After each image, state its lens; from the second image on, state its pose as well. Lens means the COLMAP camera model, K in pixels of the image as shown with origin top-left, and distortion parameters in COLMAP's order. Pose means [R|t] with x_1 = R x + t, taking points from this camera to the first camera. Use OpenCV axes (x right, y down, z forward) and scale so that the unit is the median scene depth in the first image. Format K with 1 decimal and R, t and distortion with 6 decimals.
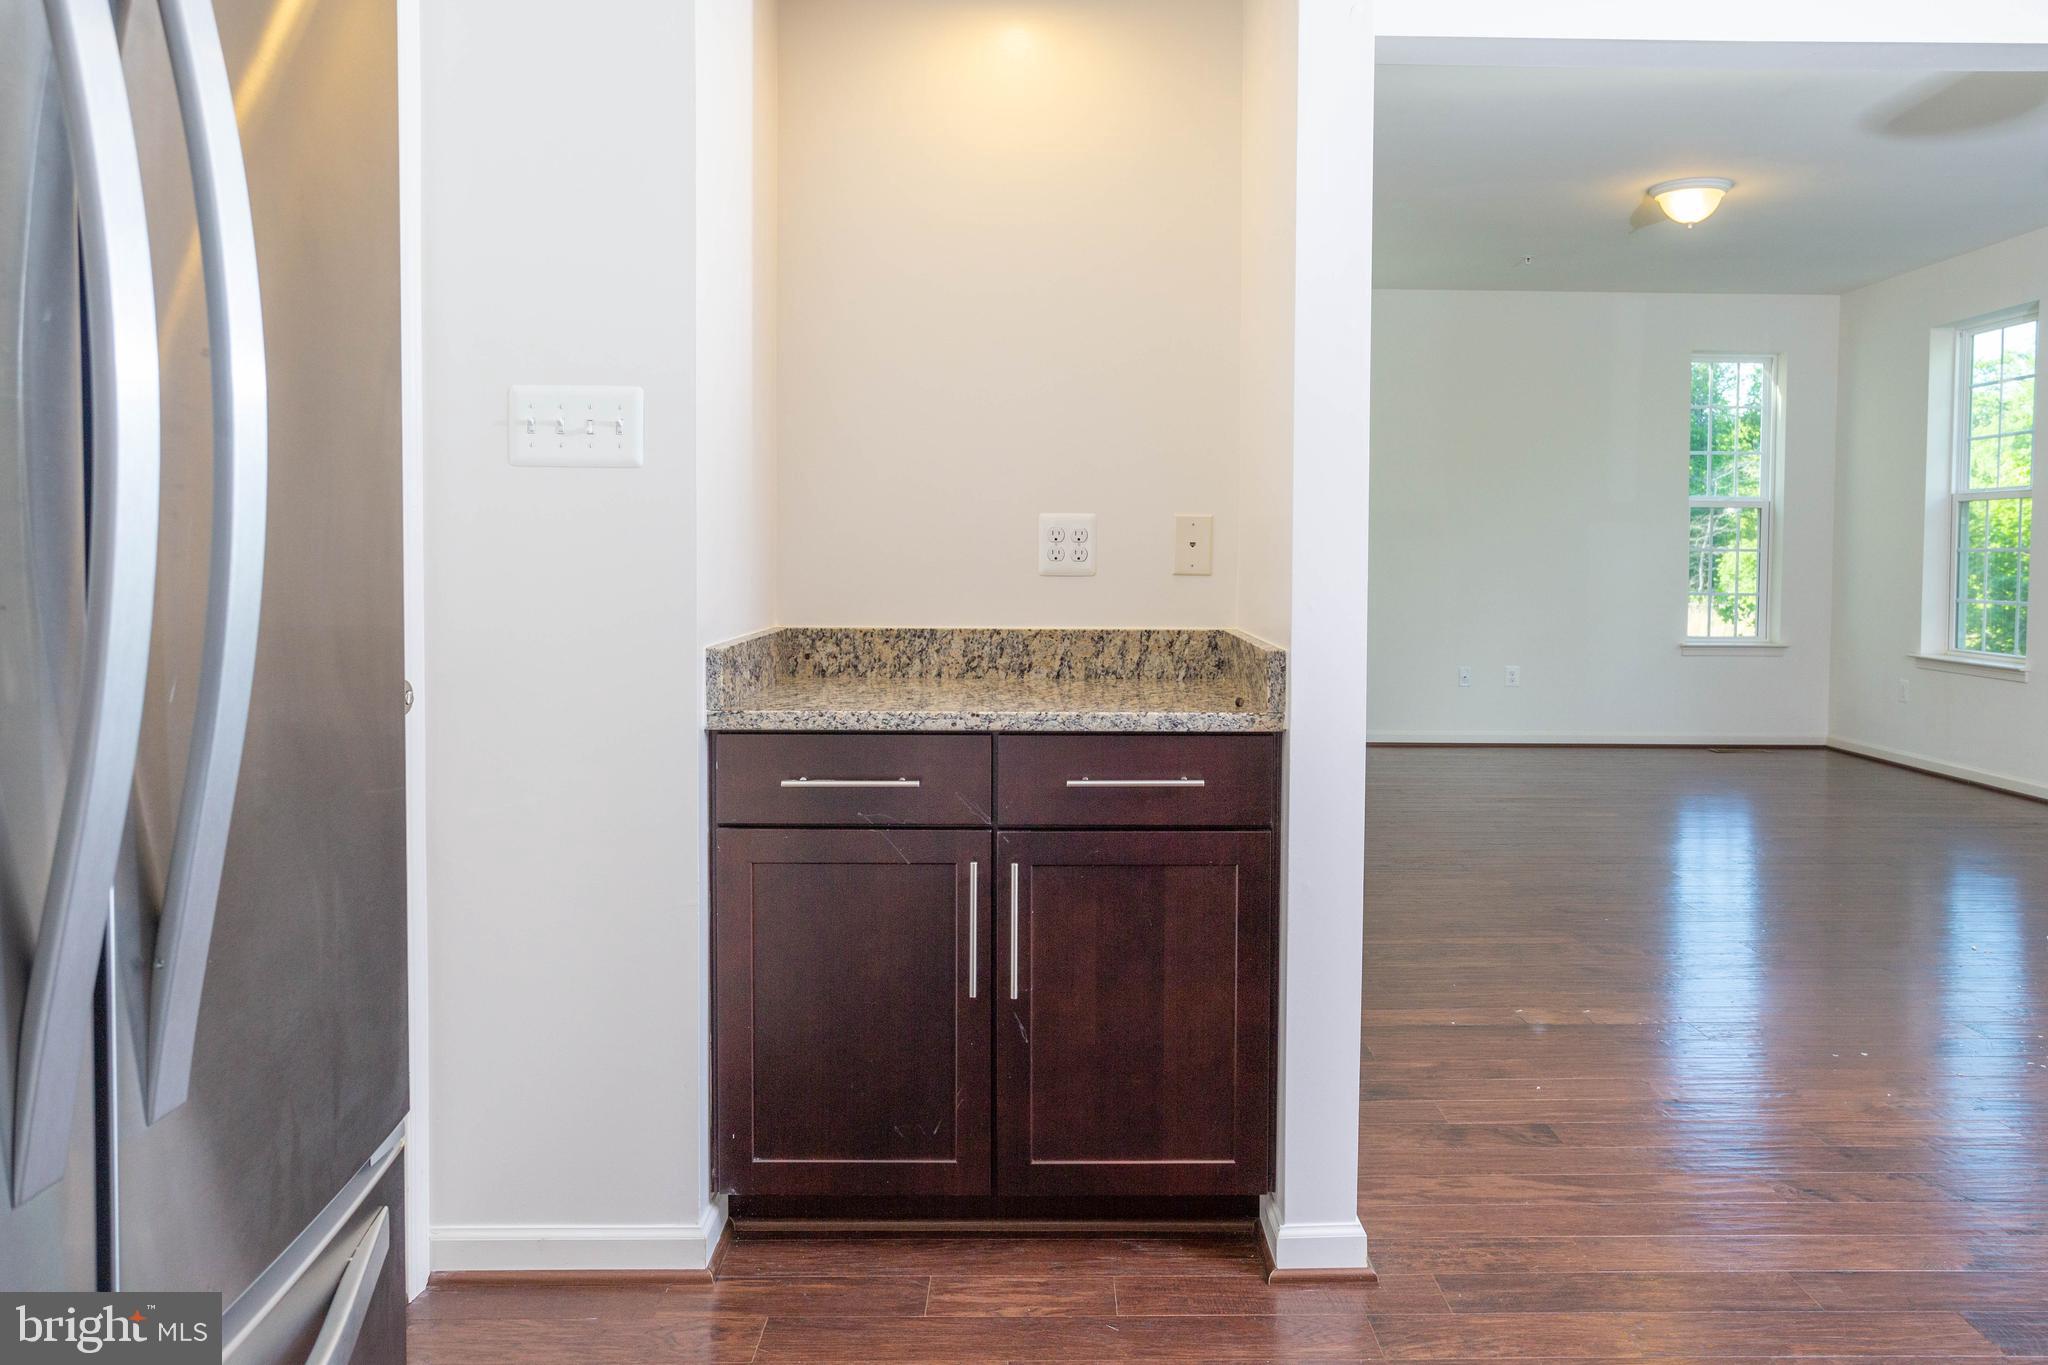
lens RADIAL K [[1479.3, 0, 1024.0], [0, 1479.3, 618.0], [0, 0, 1]] dist [-0.009037, -0.000454]
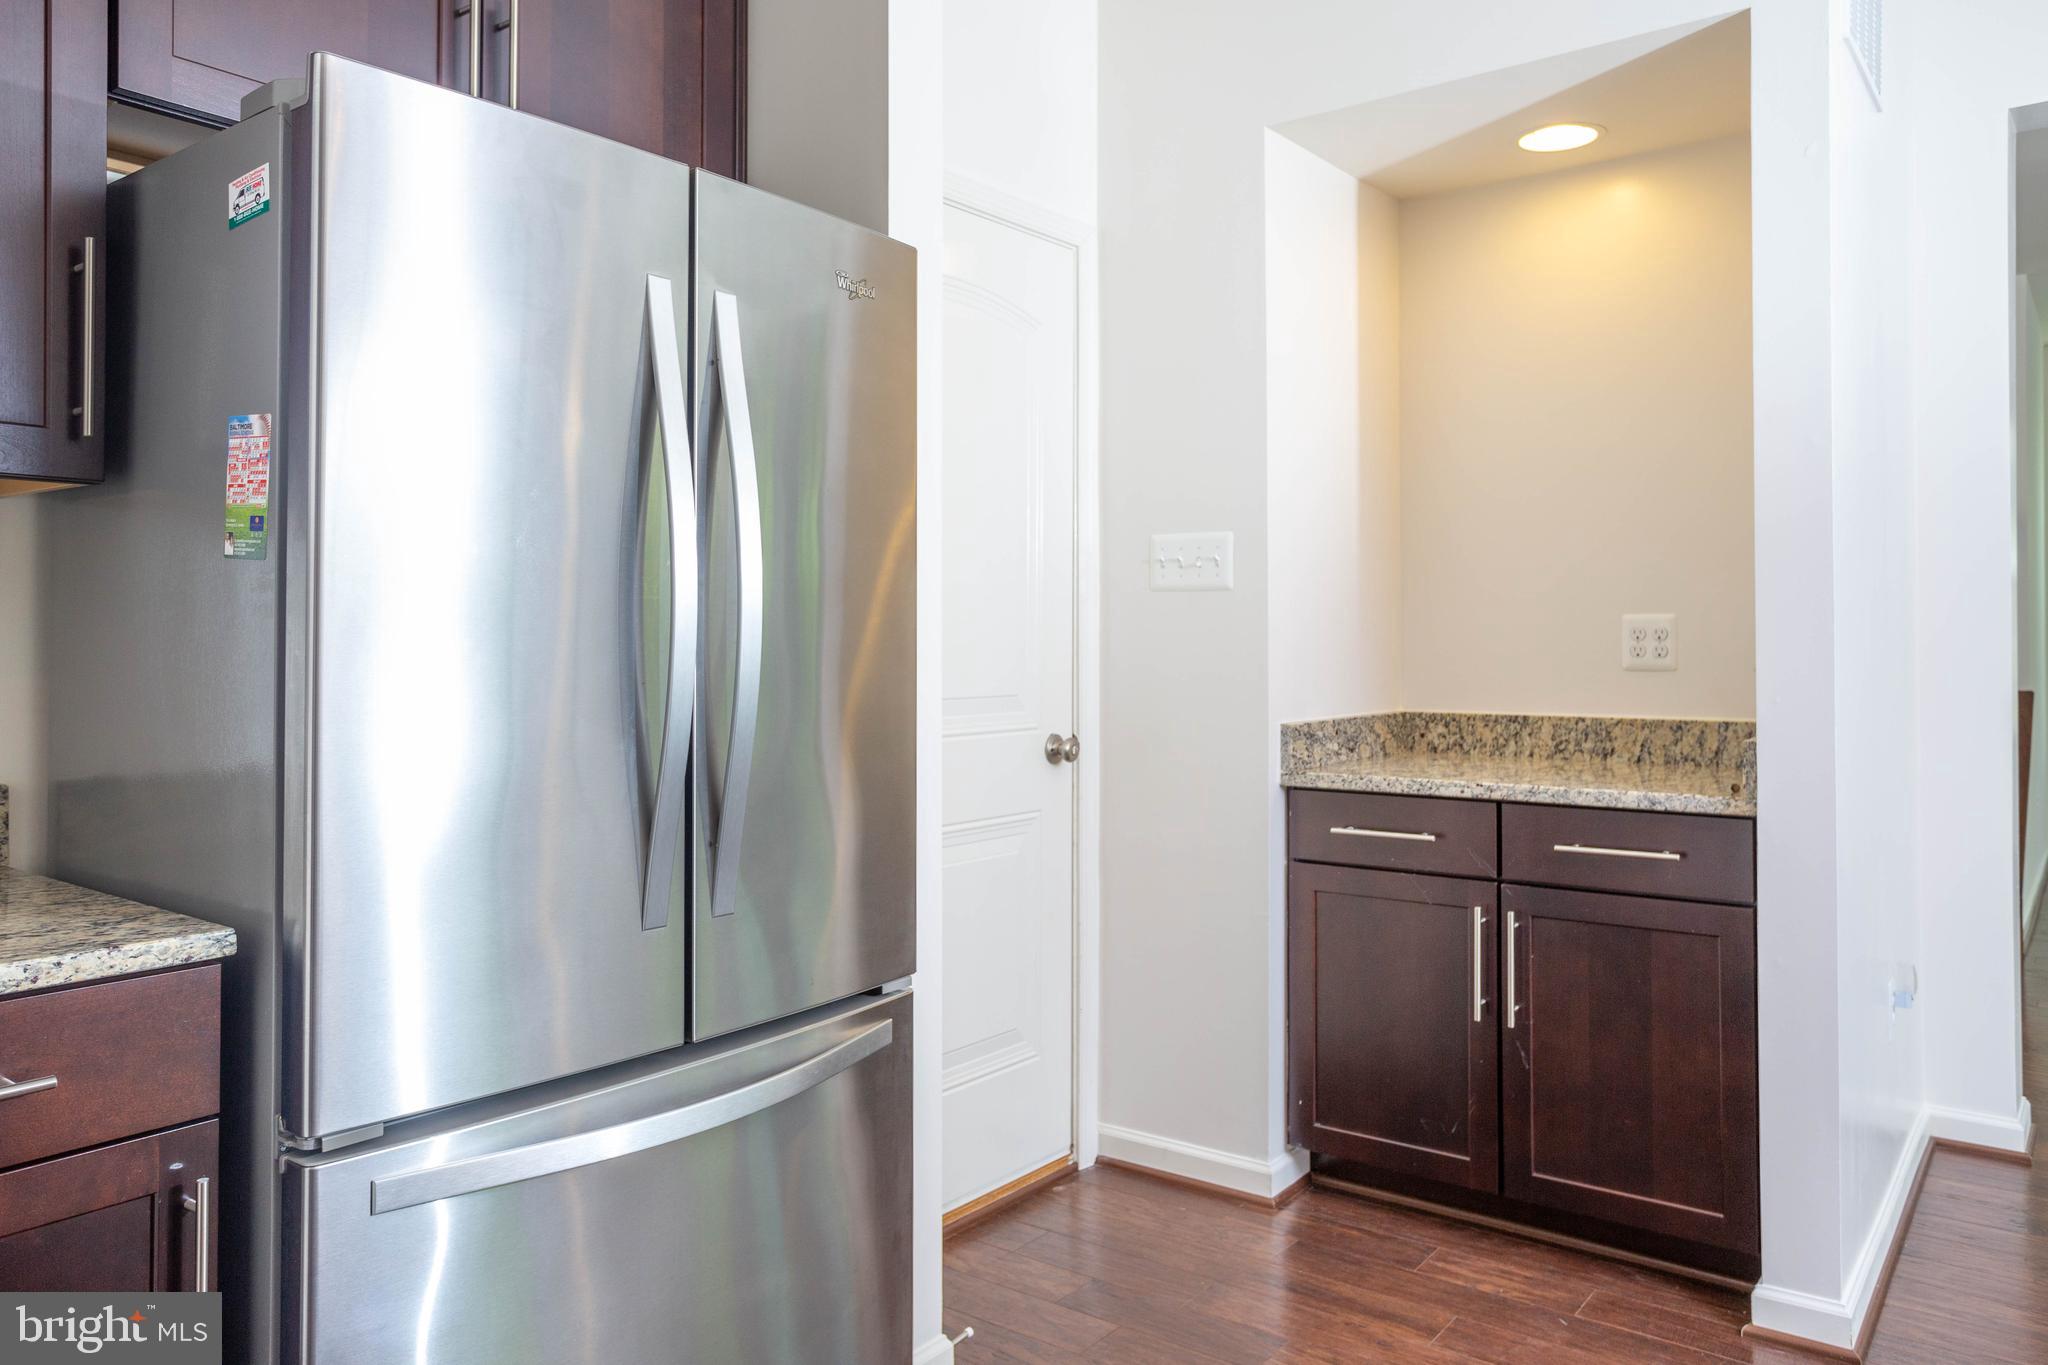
lens RADIAL K [[1431.5, 0, 1055.6], [0, 1431.5, 616.9], [0, 0, 1]] dist [-0.041539, 0.047758]
pose [[0.792472, -0.016171, -0.609694, 0.396624], [-0.022027, 0.998237, -0.055106, -0.000015], [0.609510, 0.057100, 0.790719, -0.139684]]
